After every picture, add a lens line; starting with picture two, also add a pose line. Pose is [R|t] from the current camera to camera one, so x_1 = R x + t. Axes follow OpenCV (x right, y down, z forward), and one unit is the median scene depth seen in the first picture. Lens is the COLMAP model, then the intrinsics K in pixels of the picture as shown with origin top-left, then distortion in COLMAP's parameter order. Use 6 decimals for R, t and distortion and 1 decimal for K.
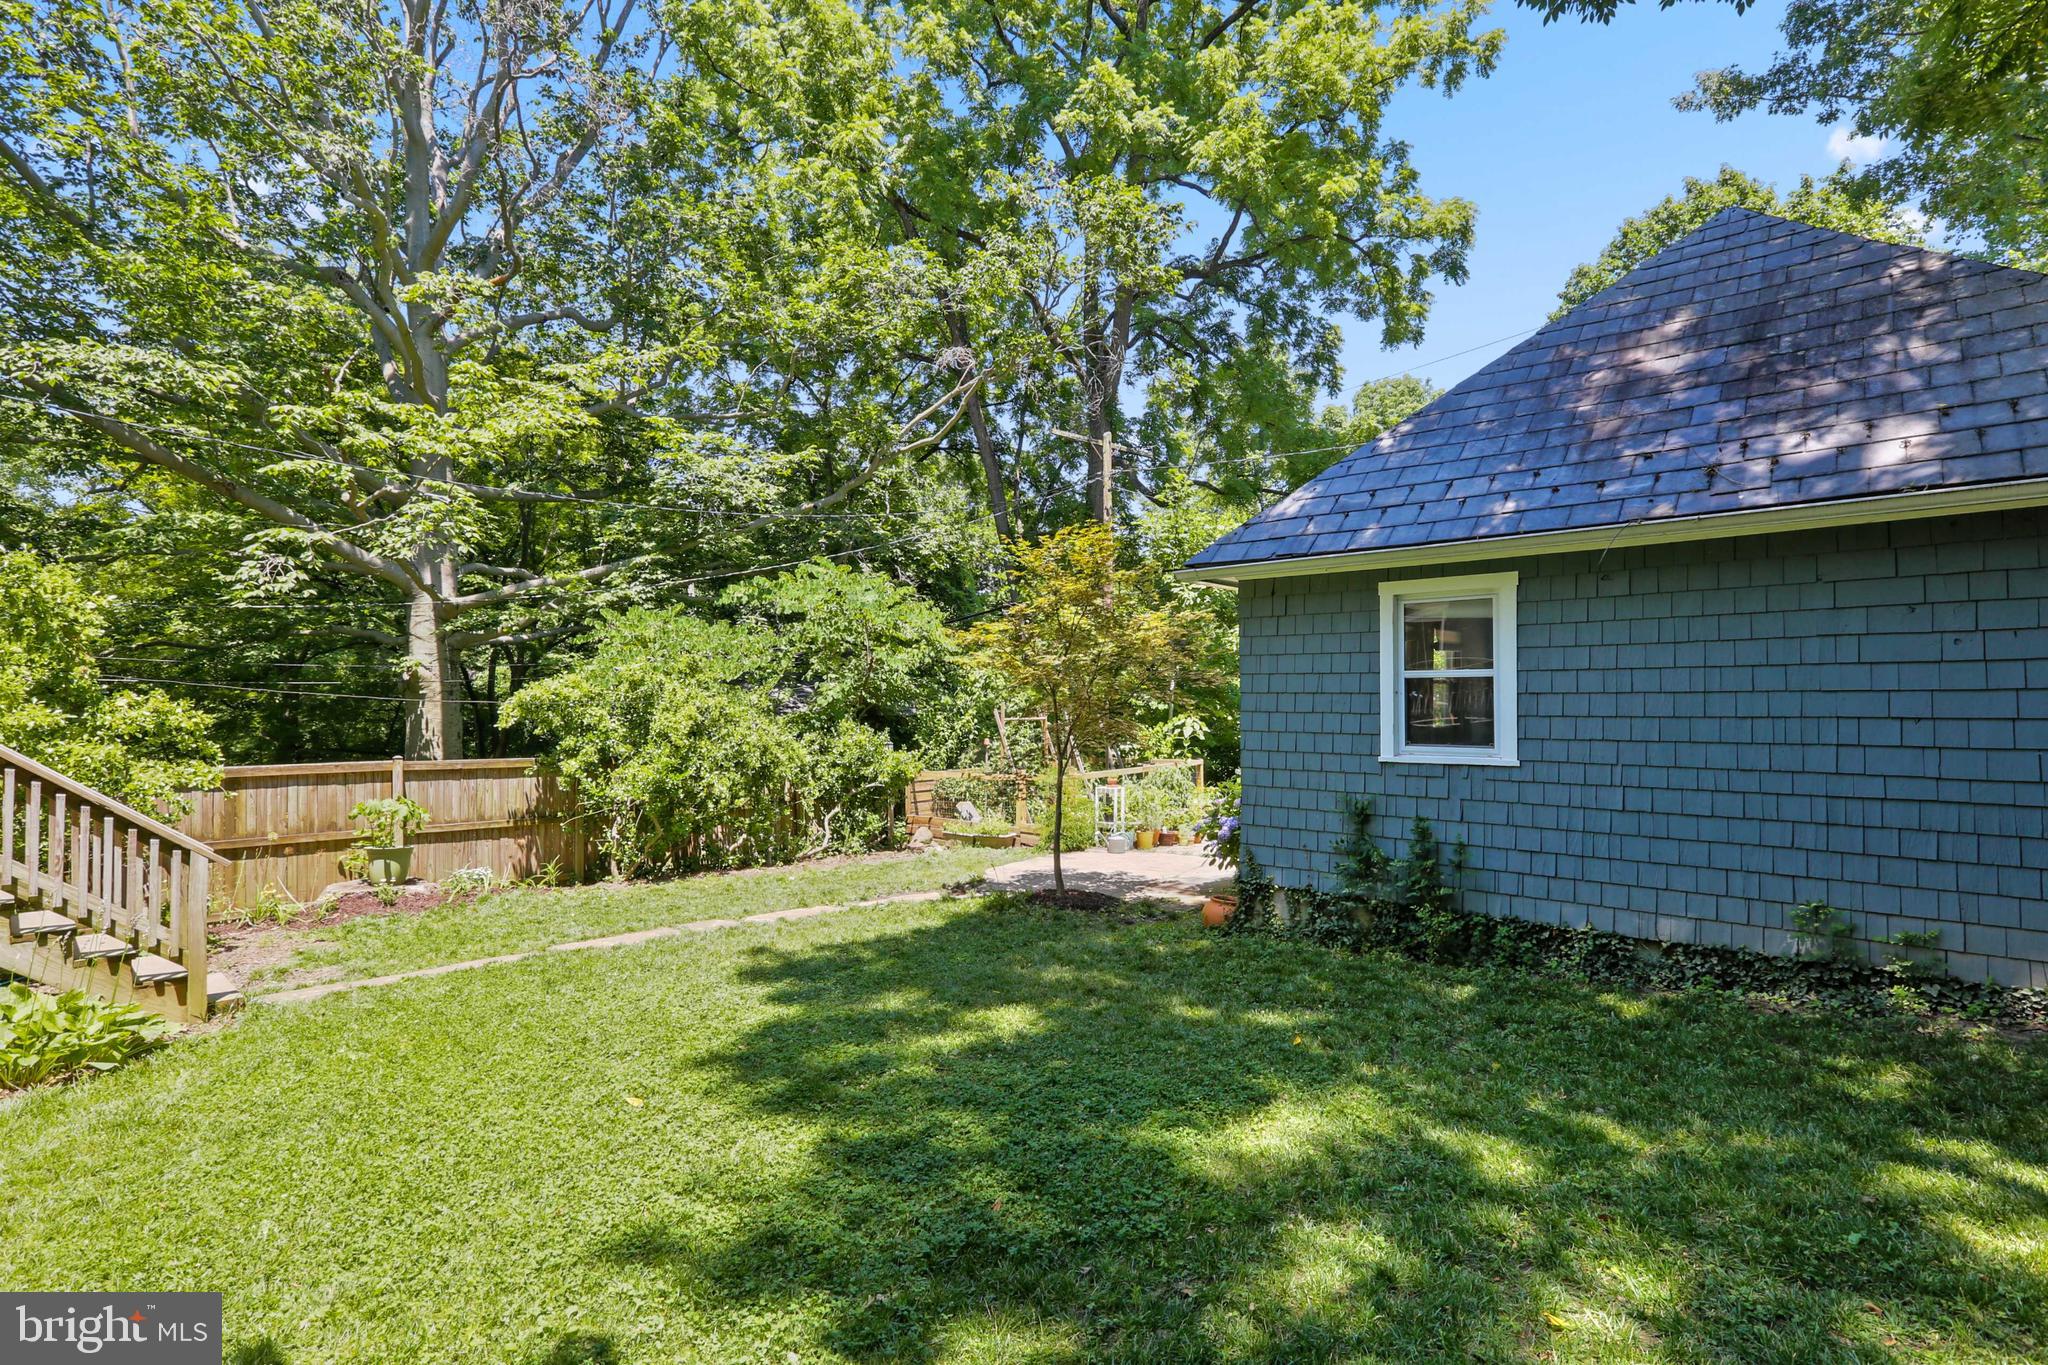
lens RADIAL K [[935.4, 0, 1024.0], [0, 935.4, 682.5], [0, 0, 1]] dist [0.004840, -0.000052]
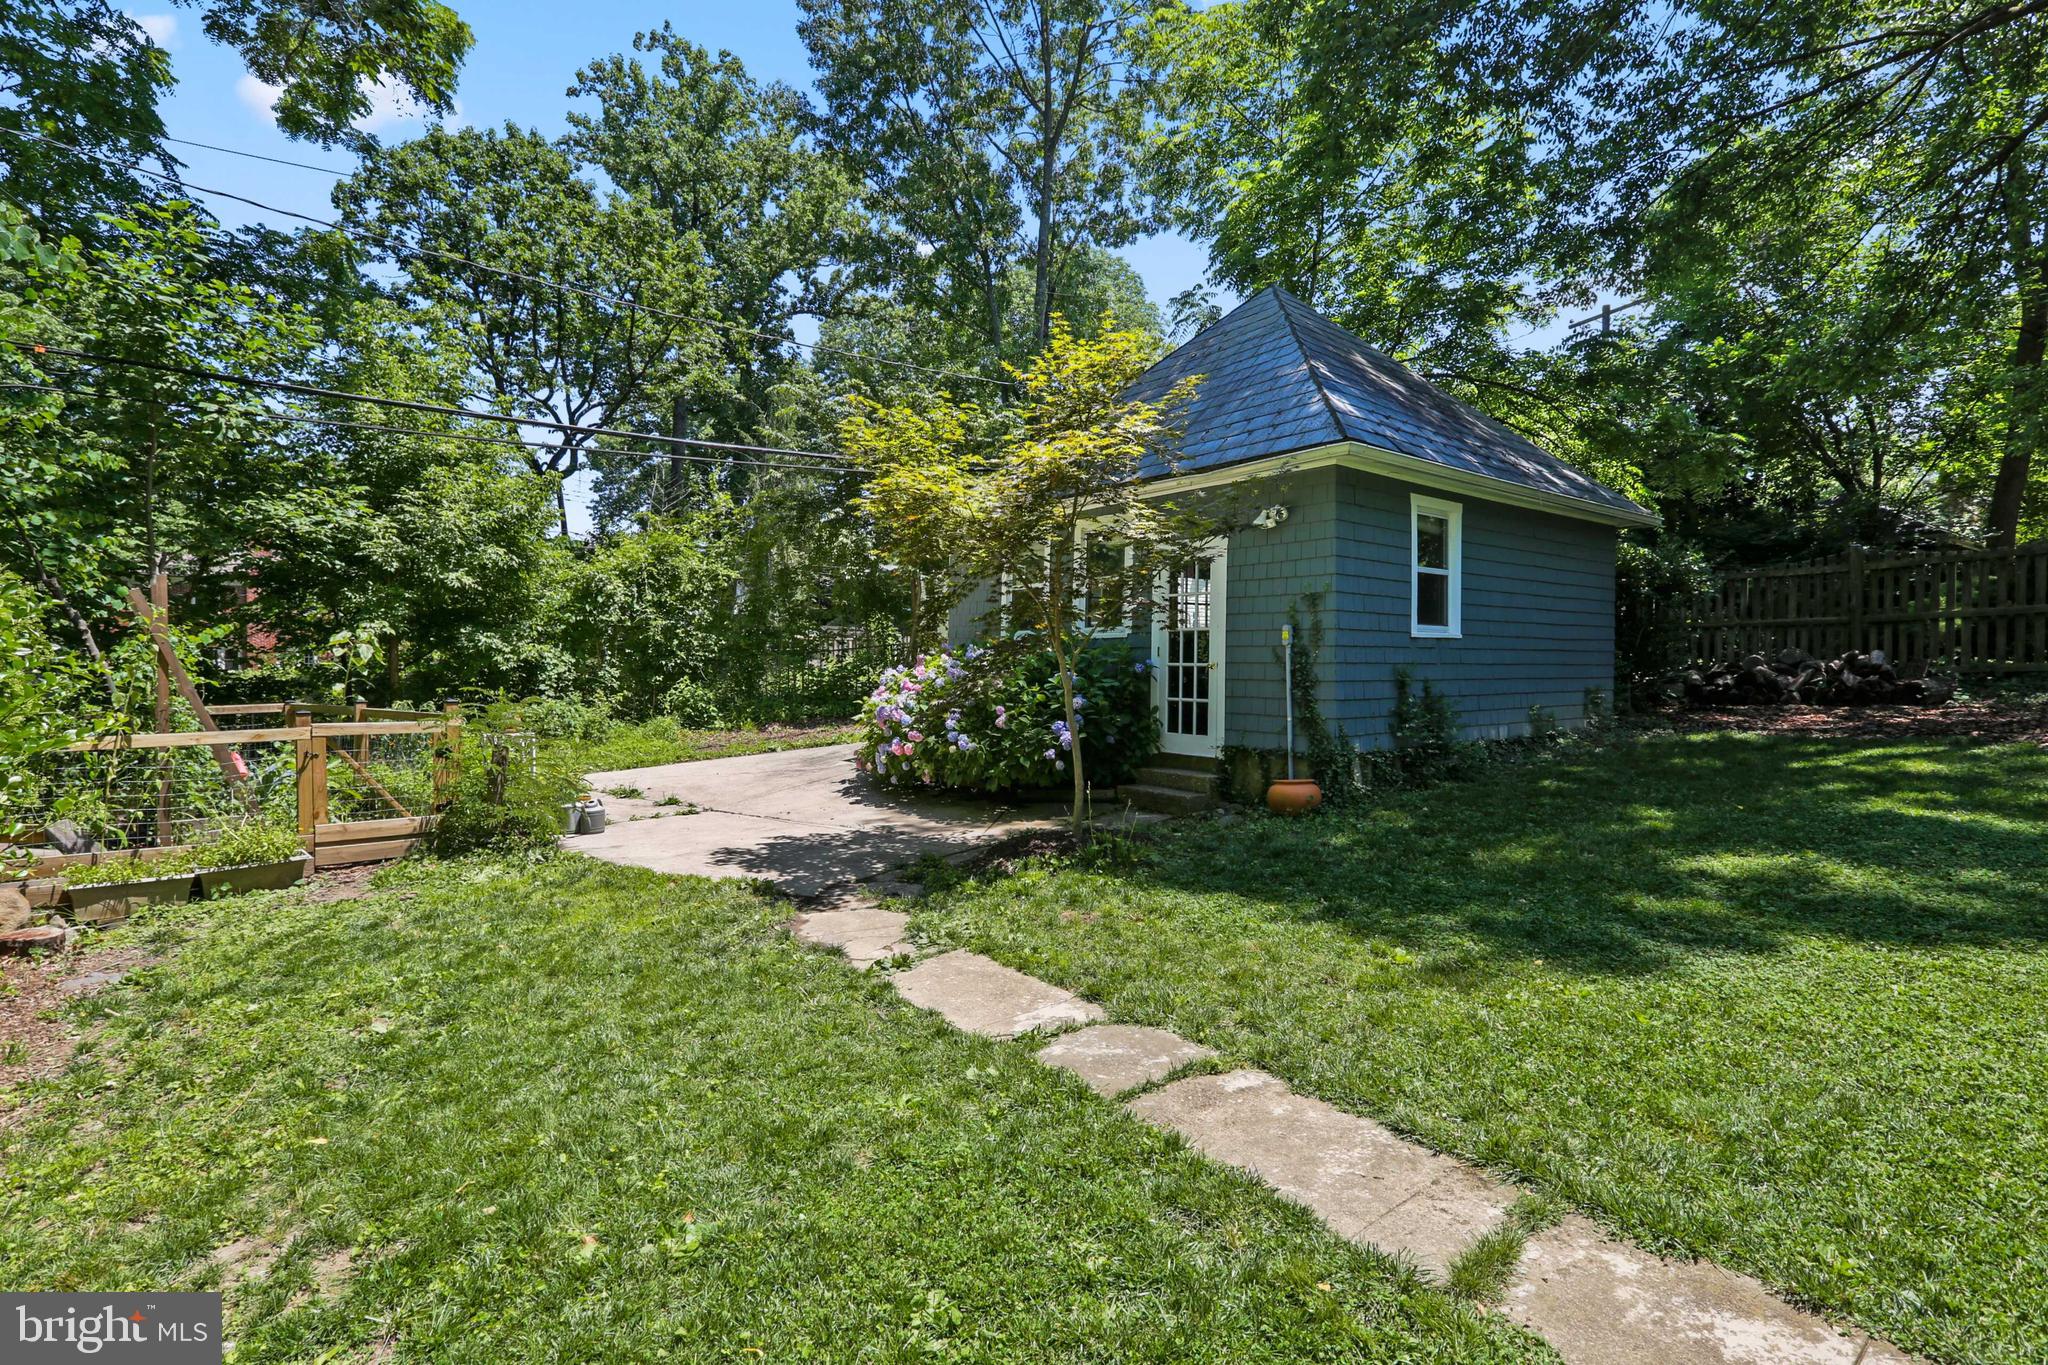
lens RADIAL K [[935.4, 0, 1024.0], [0, 935.4, 682.5], [0, 0, 1]] dist [0.004840, -0.000052]
pose [[0.191969, -0.020031, 0.981197, -0.952099], [-0.024739, 0.999375, 0.025242, 0.127881], [-0.981089, -0.029120, 0.191353, 1.283842]]
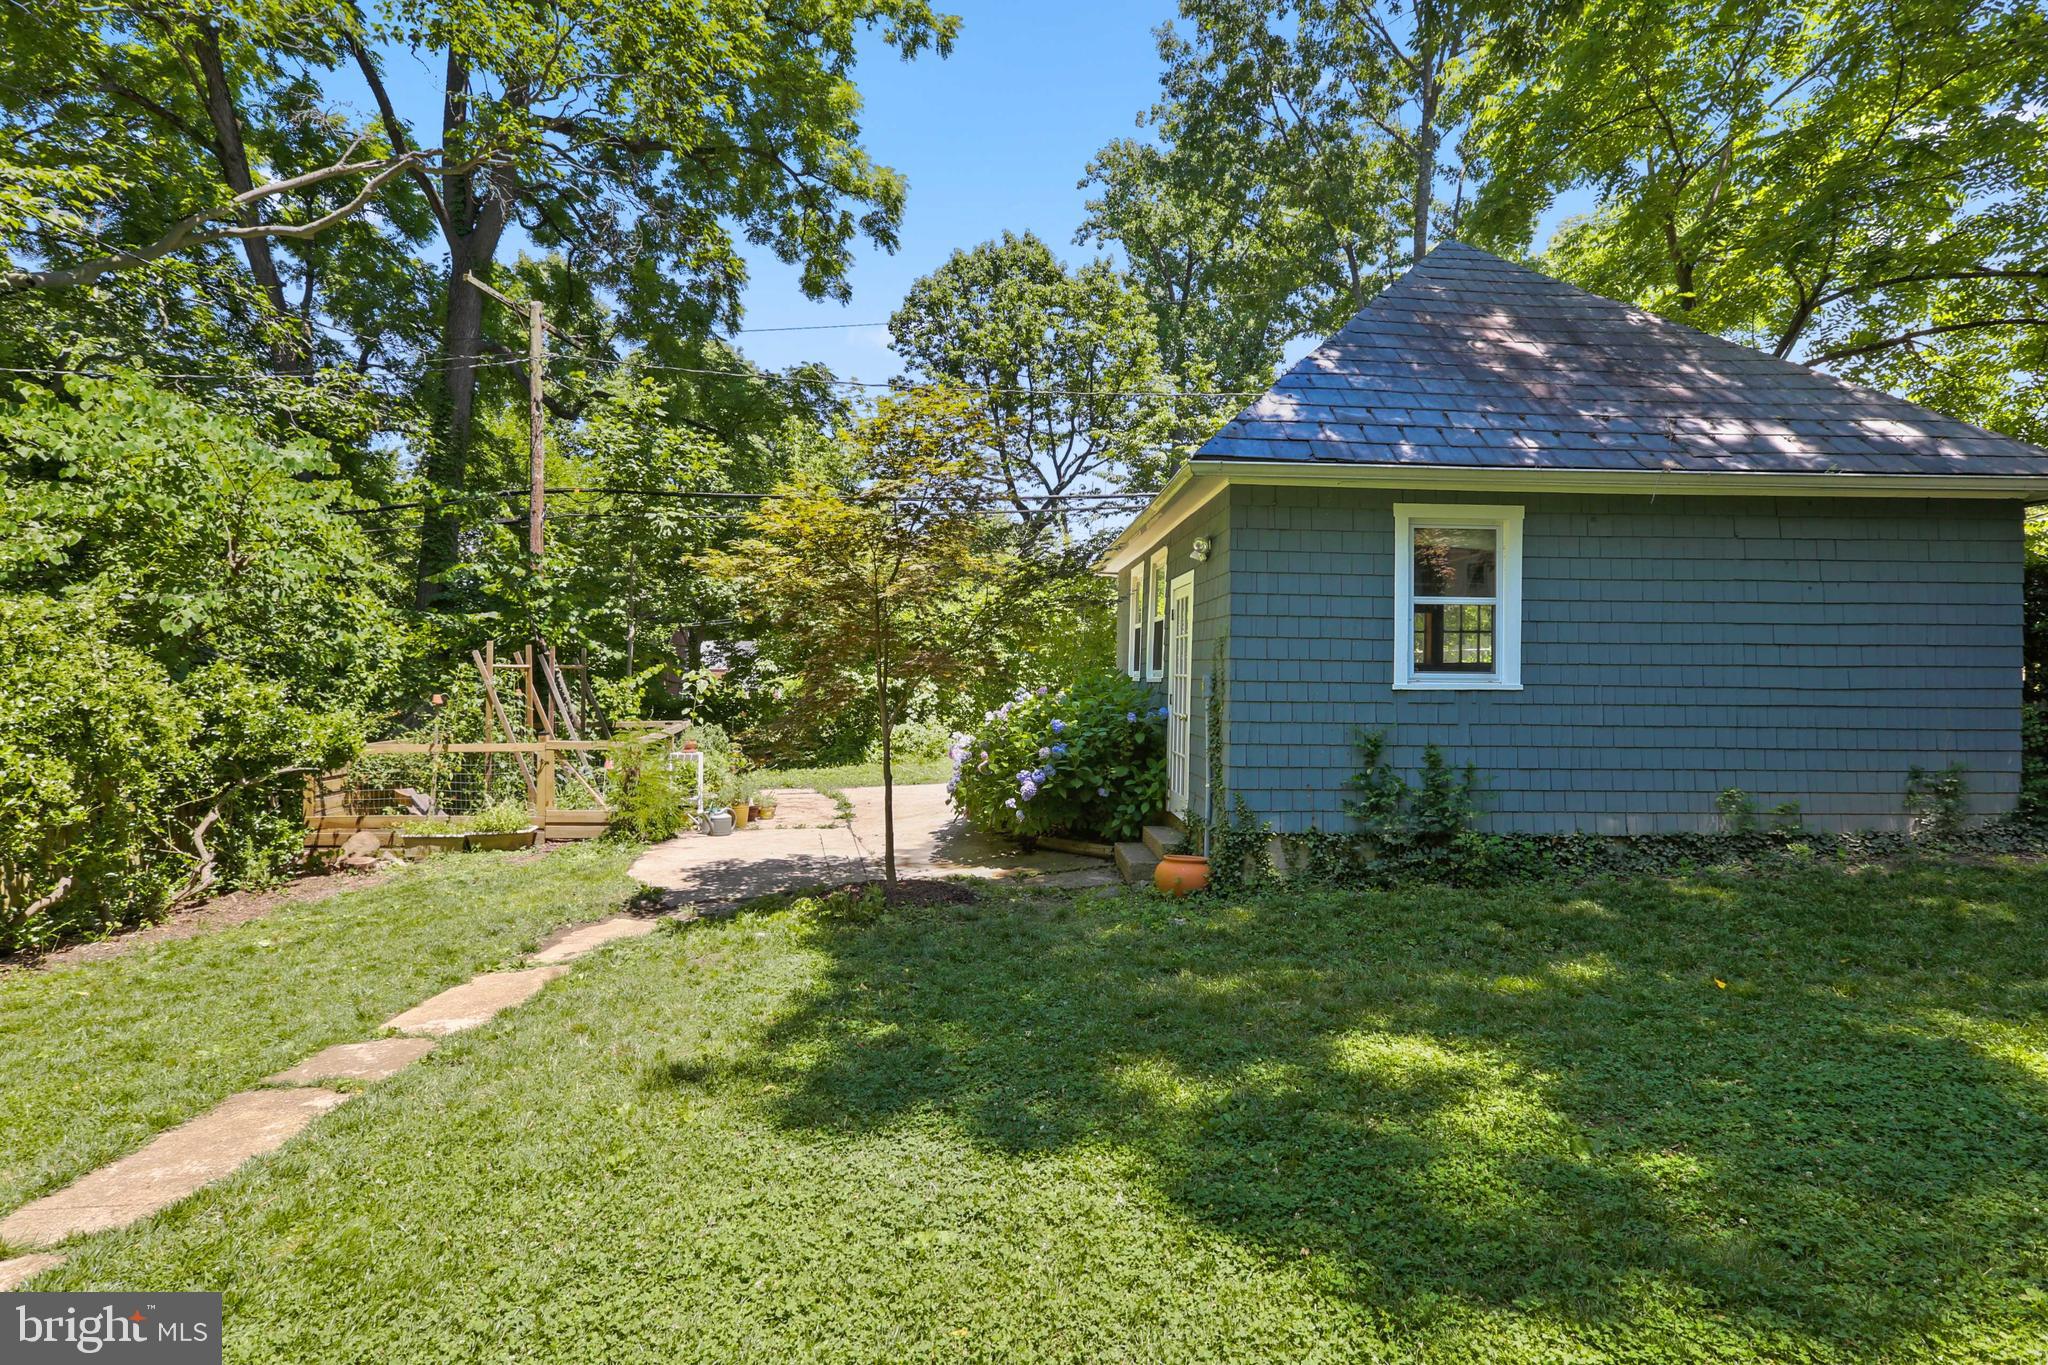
lens RADIAL K [[935.4, 0, 1024.0], [0, 935.4, 682.5], [0, 0, 1]] dist [0.004840, -0.000052]
pose [[0.717140, 0.003447, 0.696920, -0.567318], [-0.026299, 0.999409, 0.022120, 0.066803], [-0.696432, -0.034192, 0.716808, 0.585512]]
